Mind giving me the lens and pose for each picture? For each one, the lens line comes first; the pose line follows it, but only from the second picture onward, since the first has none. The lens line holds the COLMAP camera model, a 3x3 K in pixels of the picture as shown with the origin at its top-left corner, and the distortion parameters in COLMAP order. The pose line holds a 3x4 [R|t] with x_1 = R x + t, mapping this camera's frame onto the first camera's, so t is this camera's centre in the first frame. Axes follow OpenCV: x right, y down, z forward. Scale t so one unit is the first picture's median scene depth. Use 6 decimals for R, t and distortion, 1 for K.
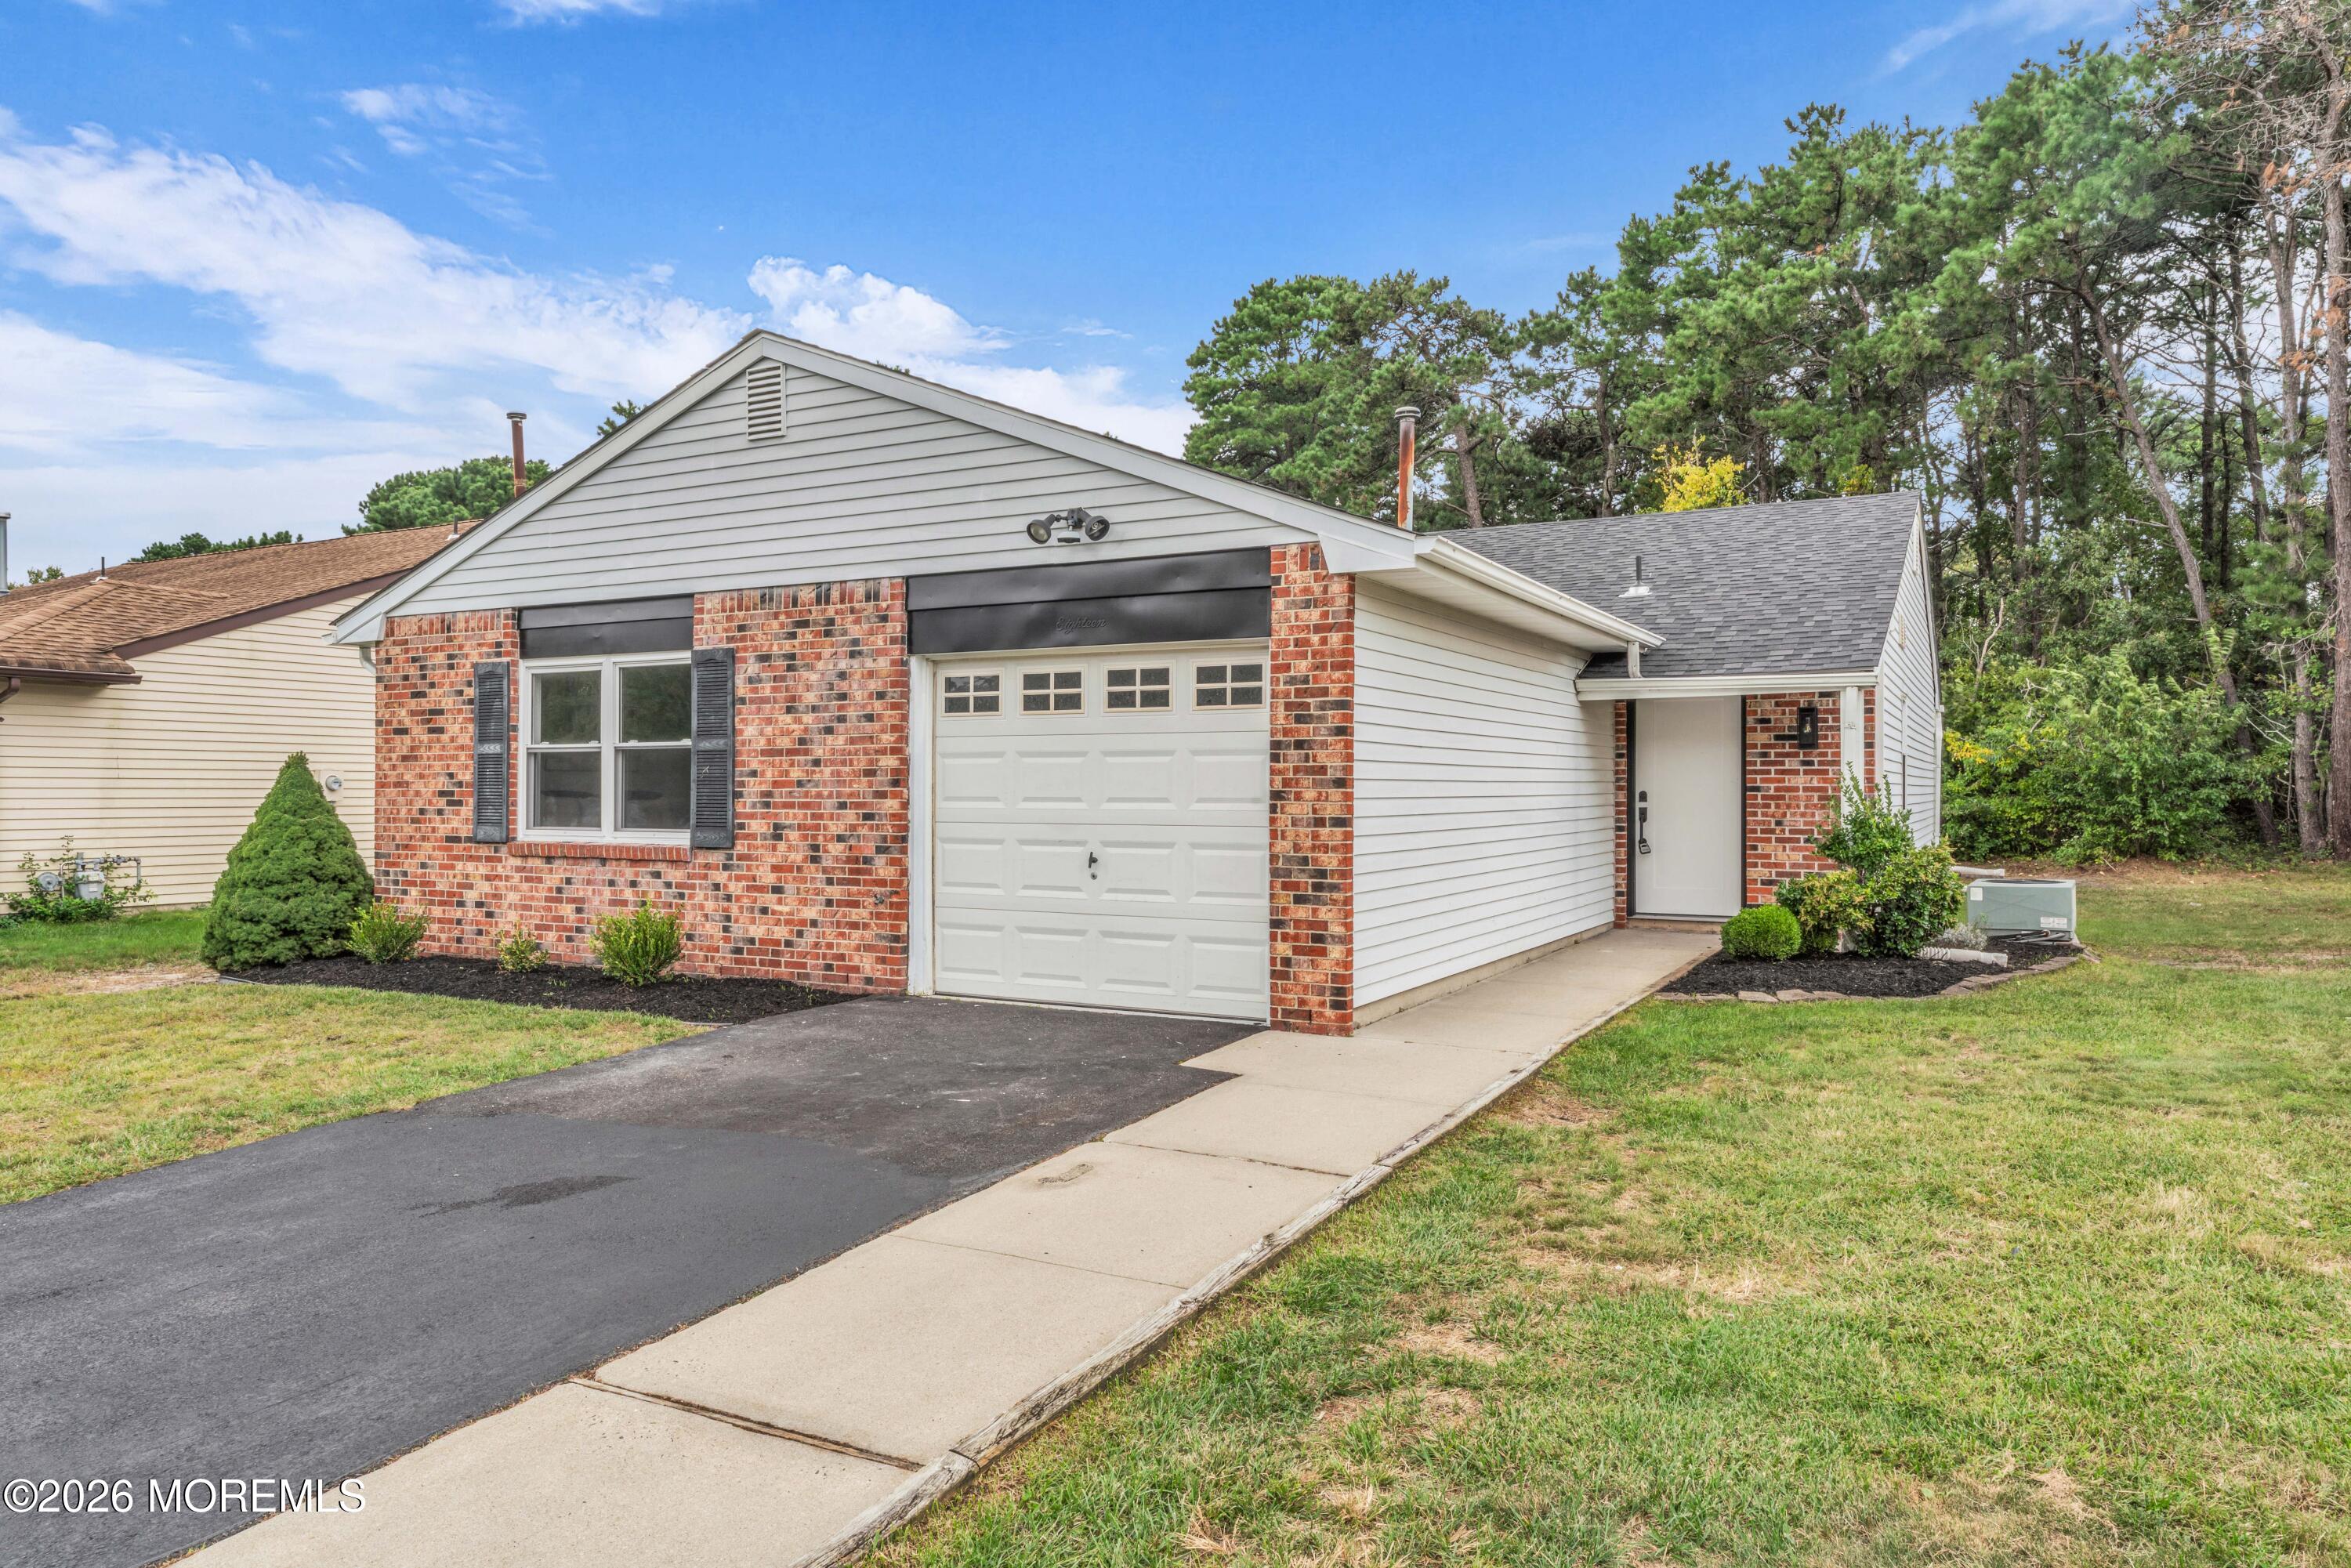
lens RADIAL K [[1543.6, 0, 1173.1], [0, 1543.6, 785.1], [0, 0, 1]] dist [-0.007701, -0.001783]
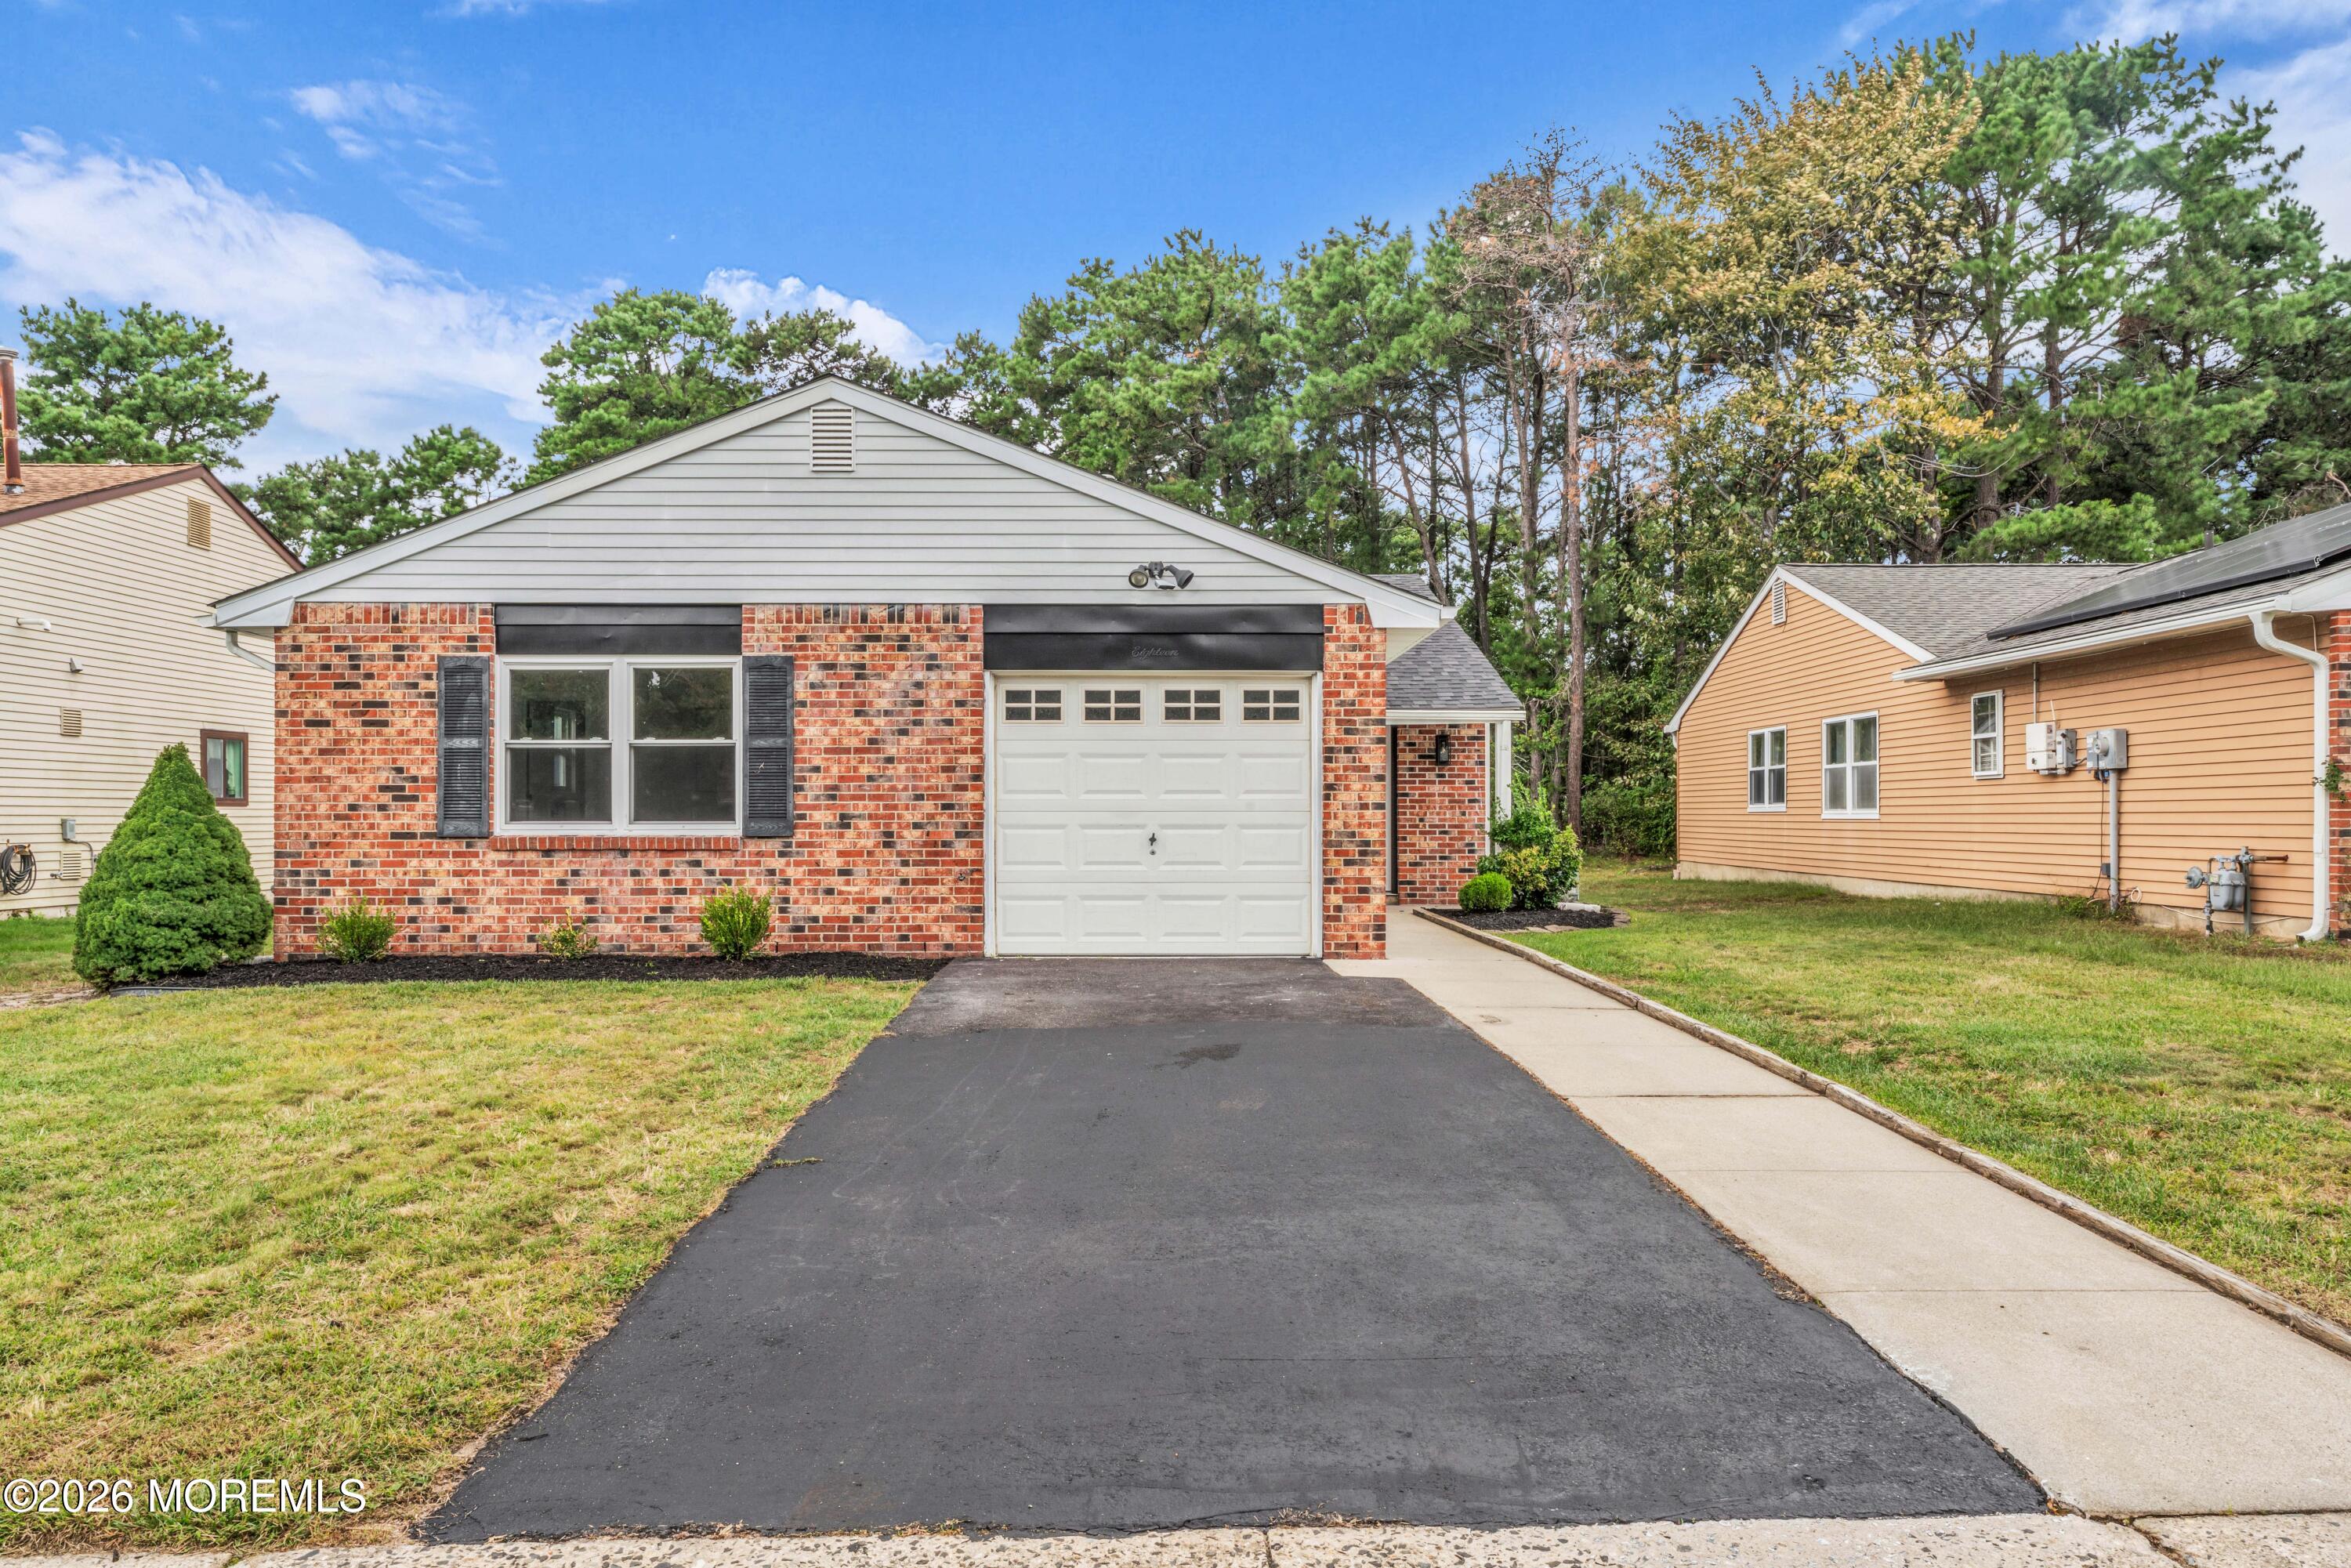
lens RADIAL K [[1553.4, 0, 1177.3], [0, 1553.4, 816.0], [0, 0, 1]] dist [-0.004147, -0.000982]
pose [[0.872492, -0.000921, 0.488627, -0.601741], [0.000563, 0.999999, 0.000880, 0.025787], [-0.488628, -0.000493, 0.872492, -0.110504]]
